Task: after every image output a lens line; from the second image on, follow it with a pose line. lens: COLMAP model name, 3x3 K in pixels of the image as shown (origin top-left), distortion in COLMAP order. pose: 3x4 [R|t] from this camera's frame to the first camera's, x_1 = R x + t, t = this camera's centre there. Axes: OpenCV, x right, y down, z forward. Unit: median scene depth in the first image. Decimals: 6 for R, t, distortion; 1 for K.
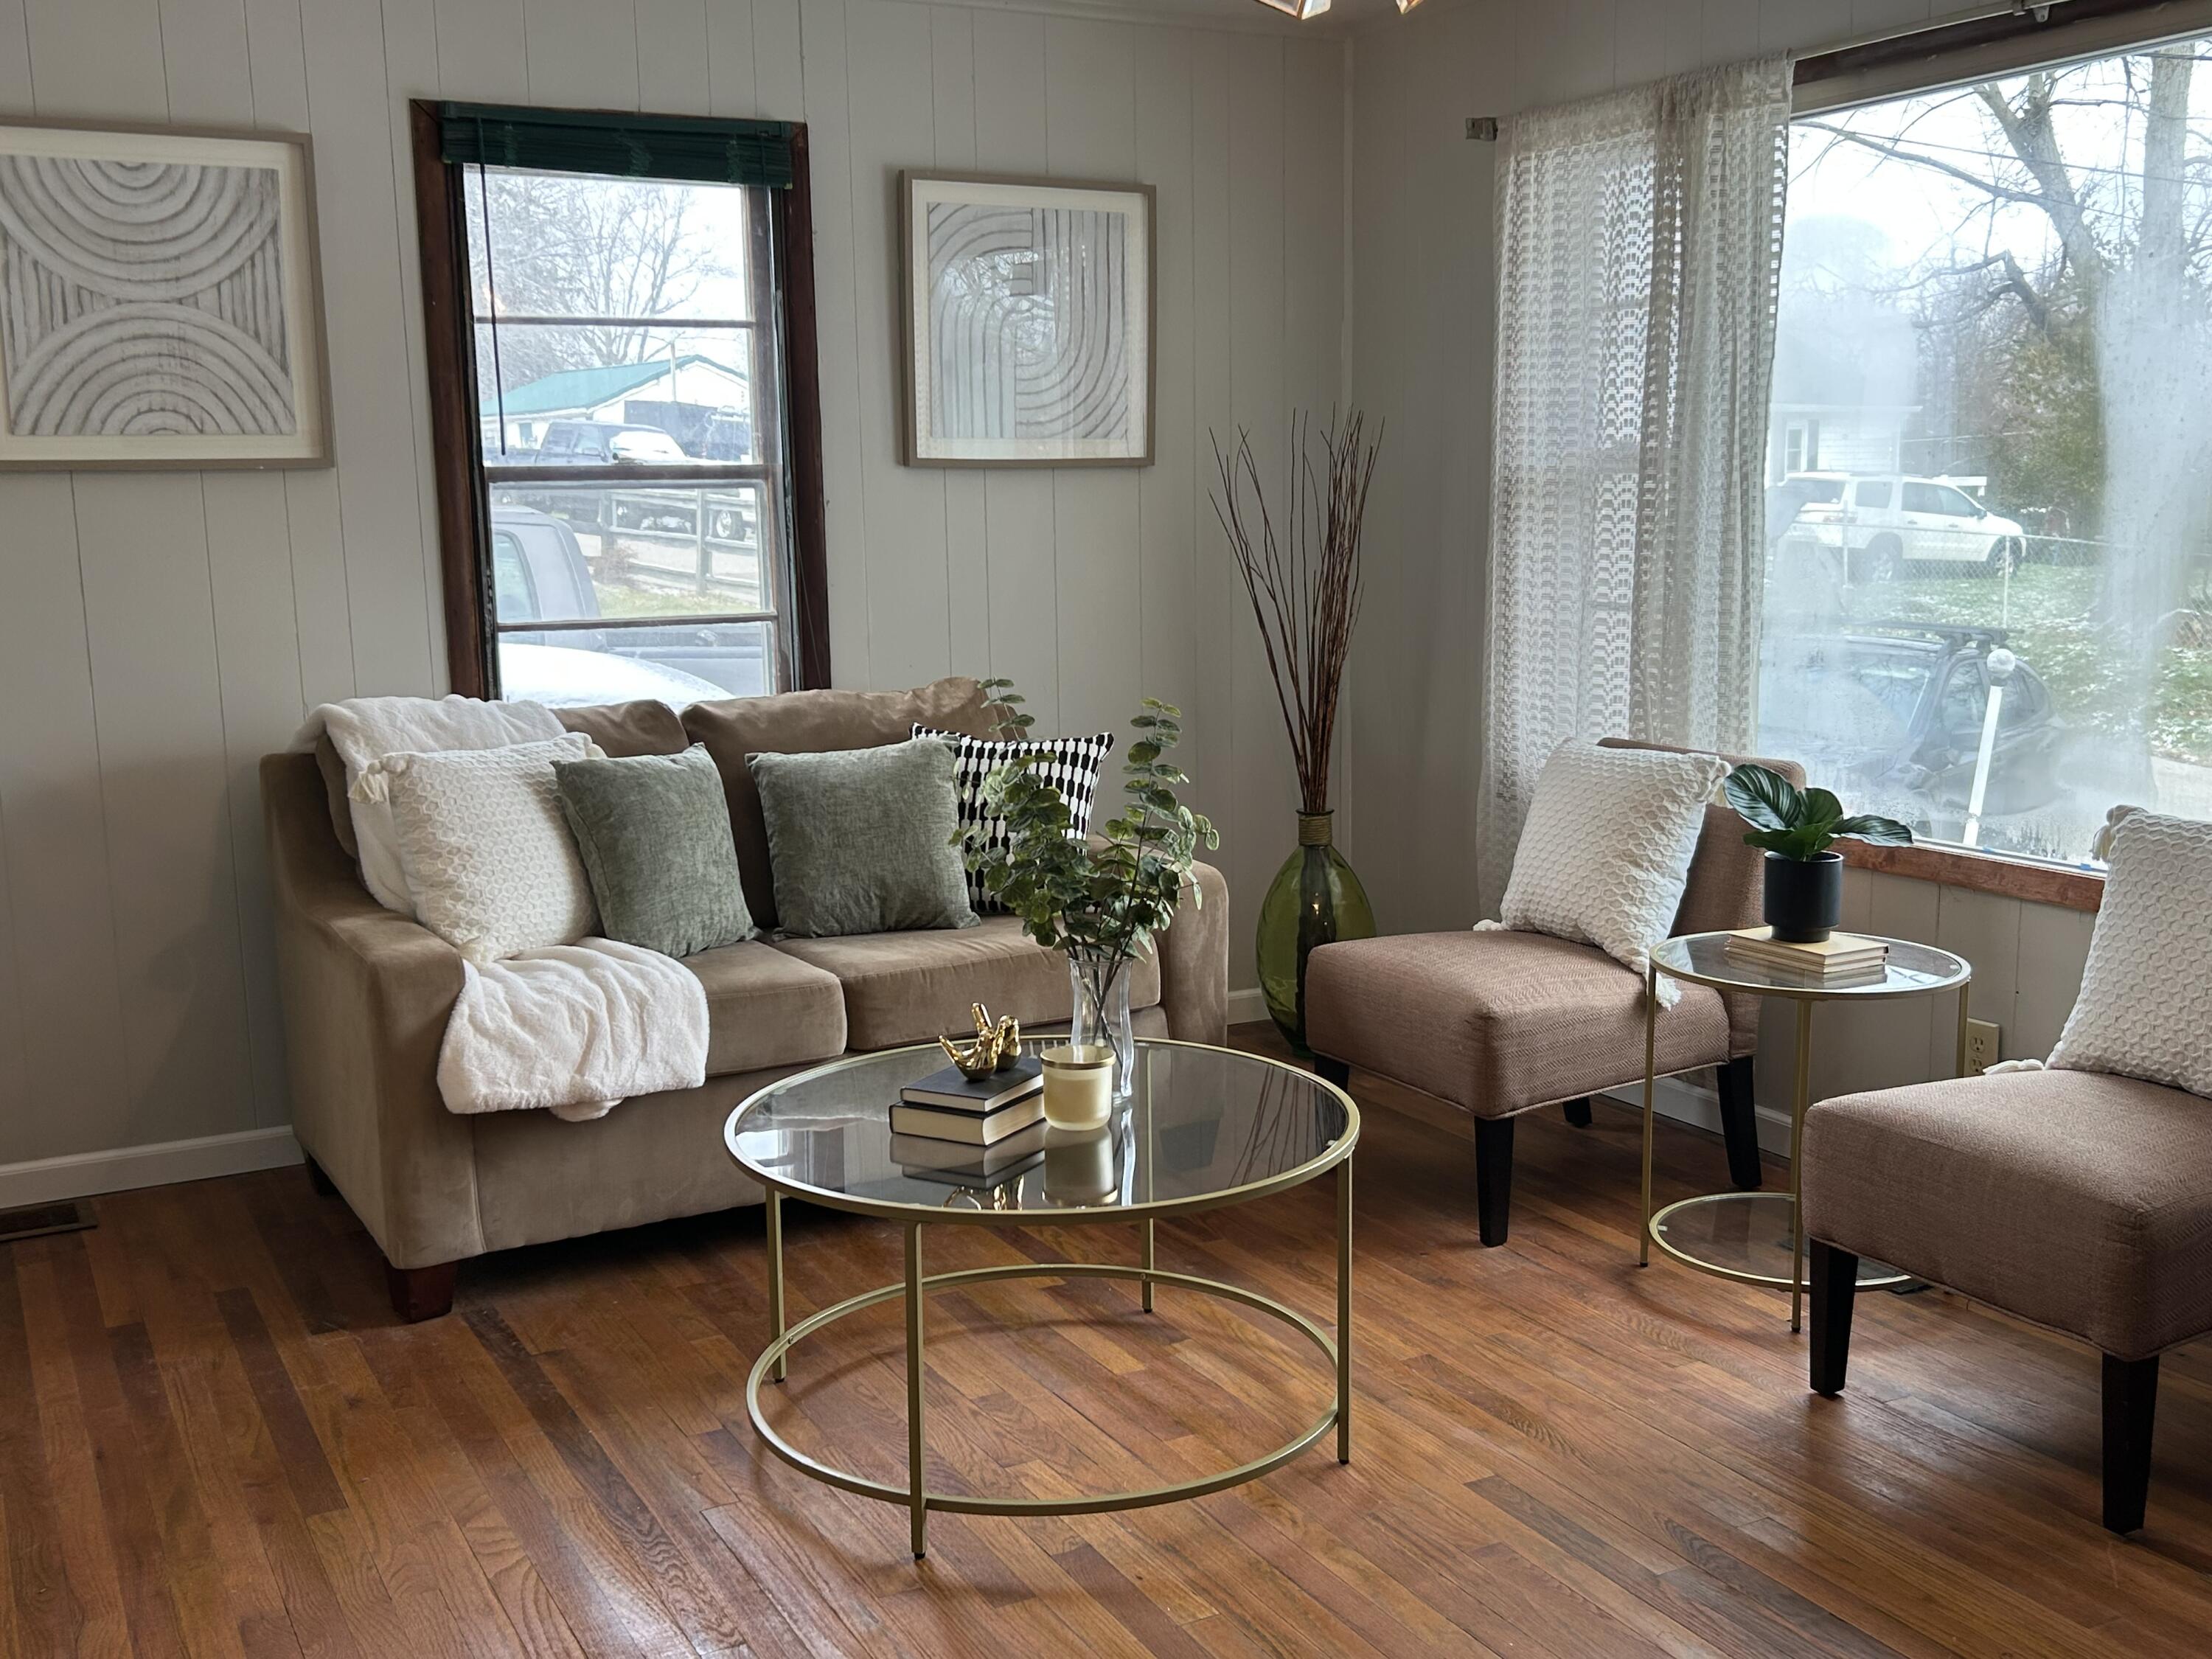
lens RADIAL K [[2244.5, 0, 1106.3], [0, 2244.5, 917.9], [0, 0, 1]] dist [0.080970, -0.162213]
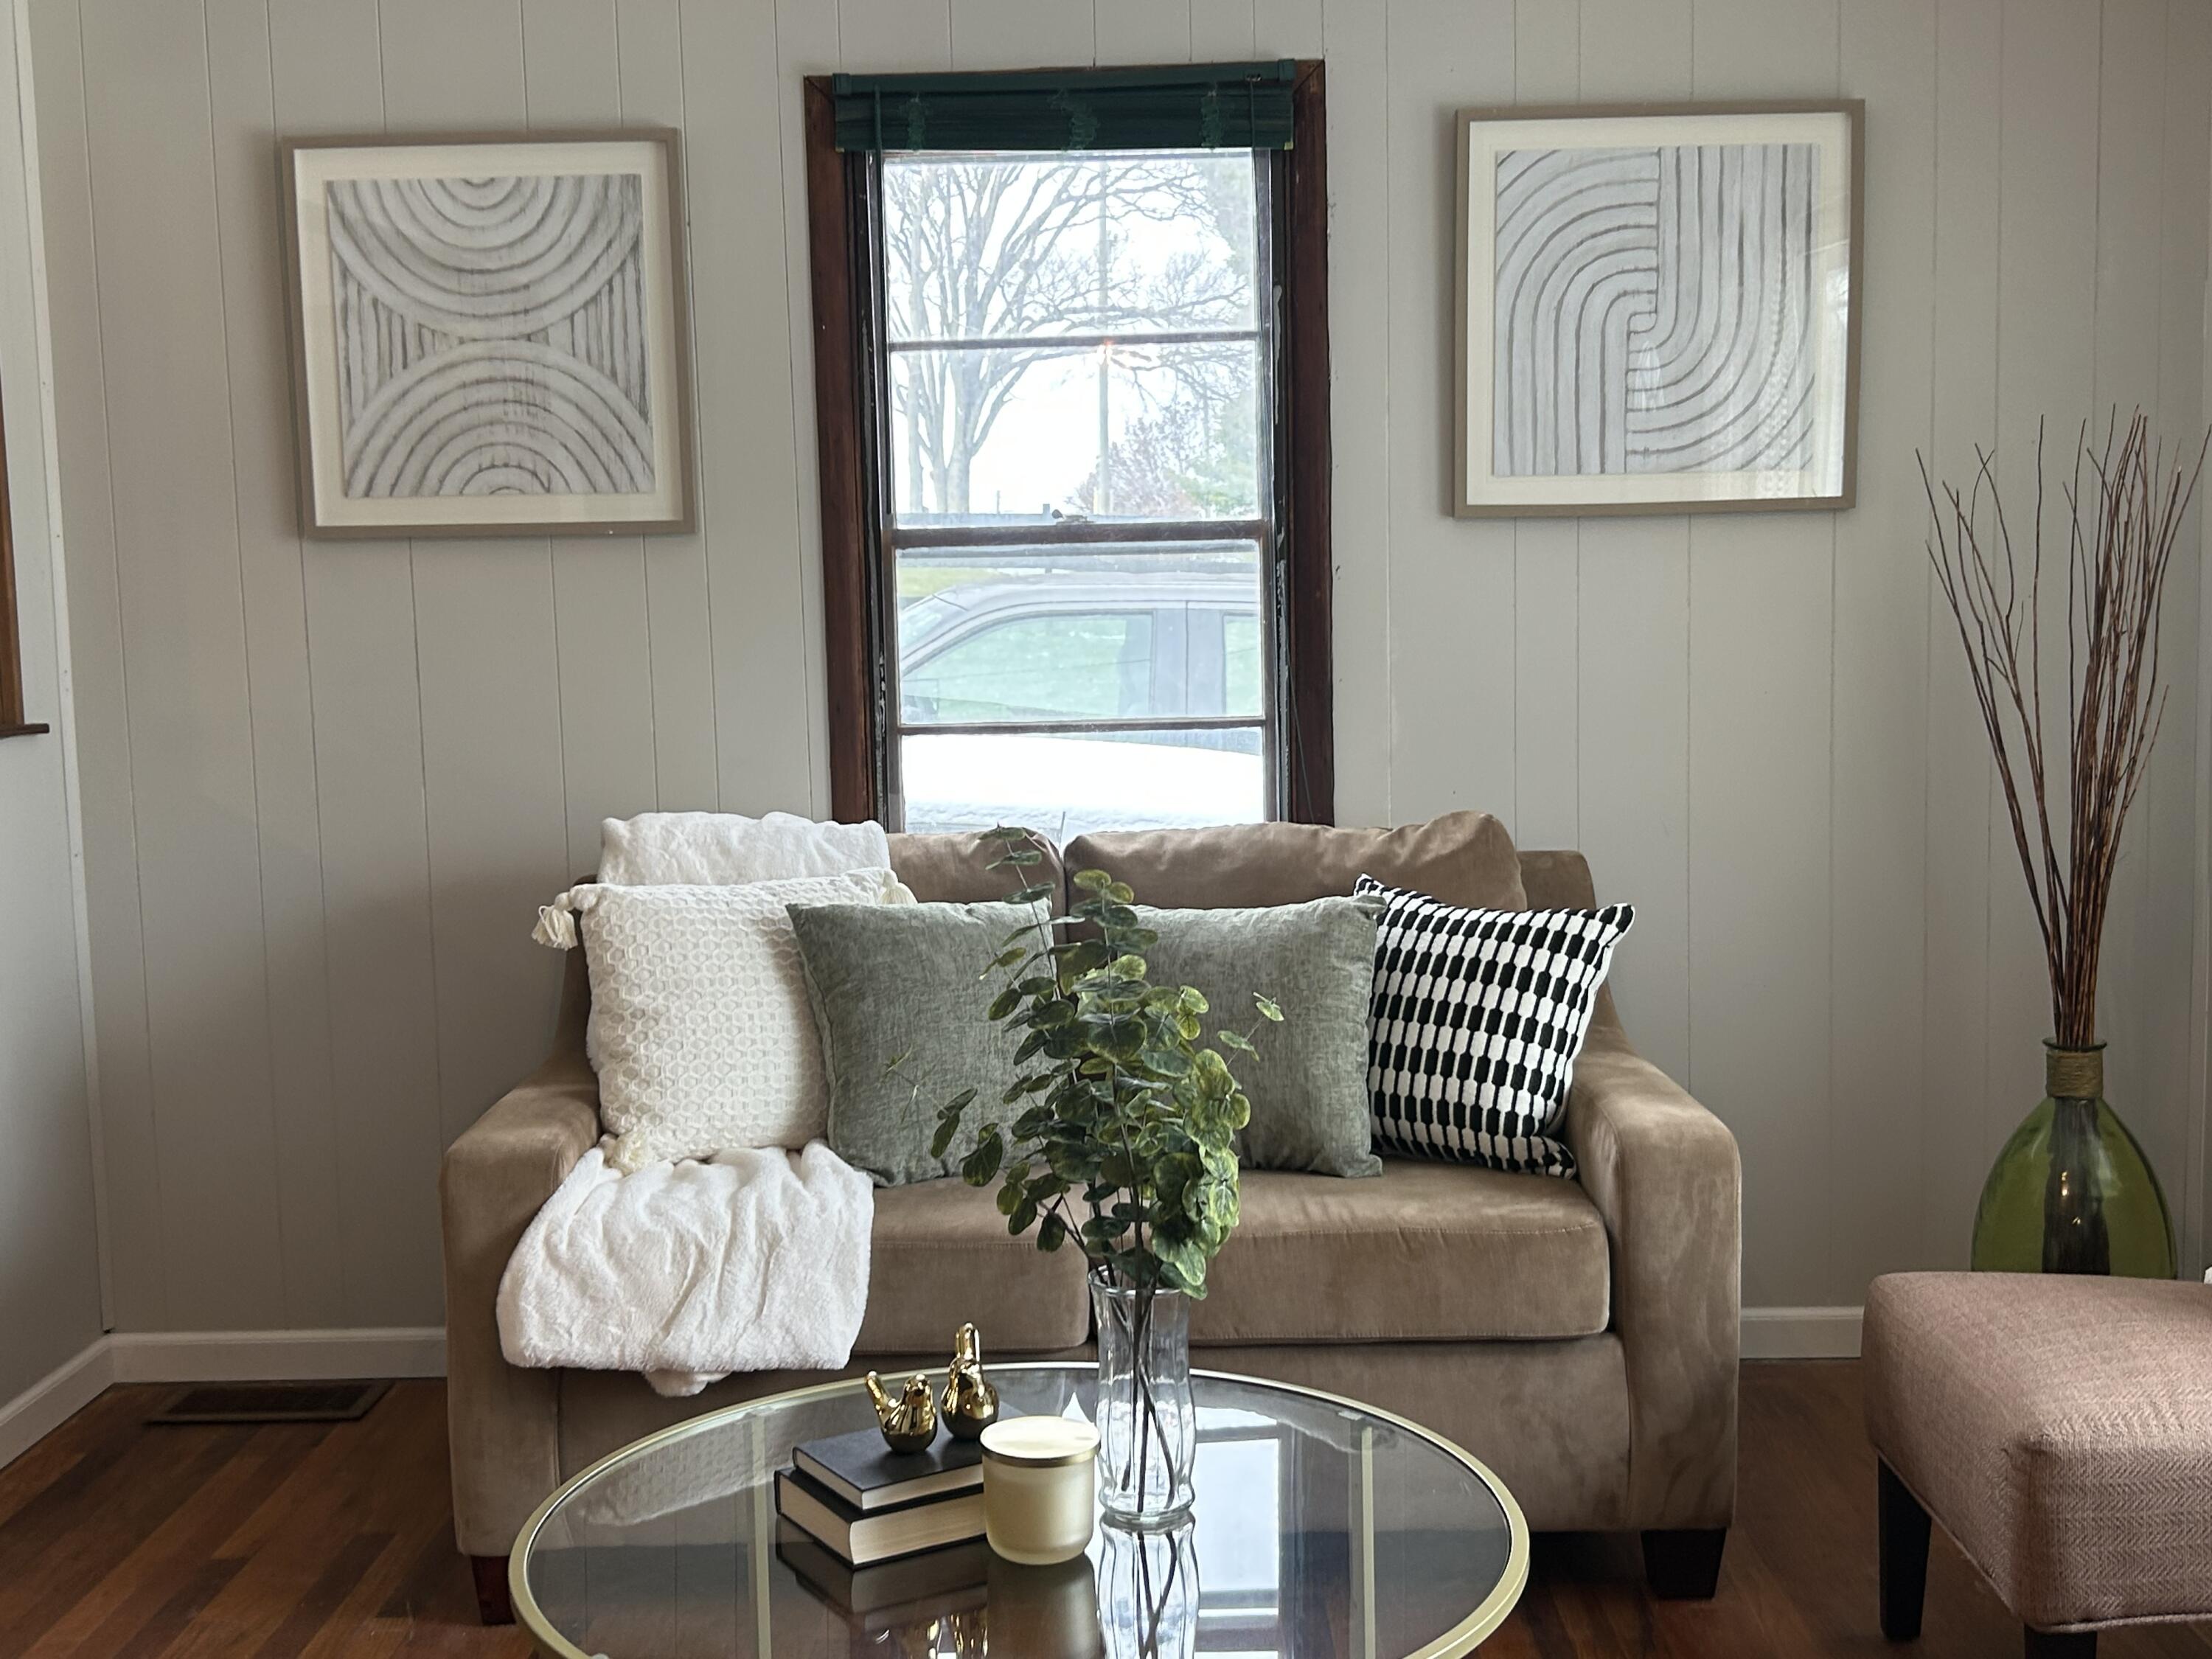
lens RADIAL K [[2509.0, 0, 1107.4], [0, 2509.0, 891.3], [0, 0, 1]] dist [0.147085, -0.459227]
pose [[0.867572, 0.055245, -0.494233, 0.256864], [-0.086285, 0.995460, -0.040191, -0.046944], [0.489768, 0.077513, 0.868400, 0.300527]]
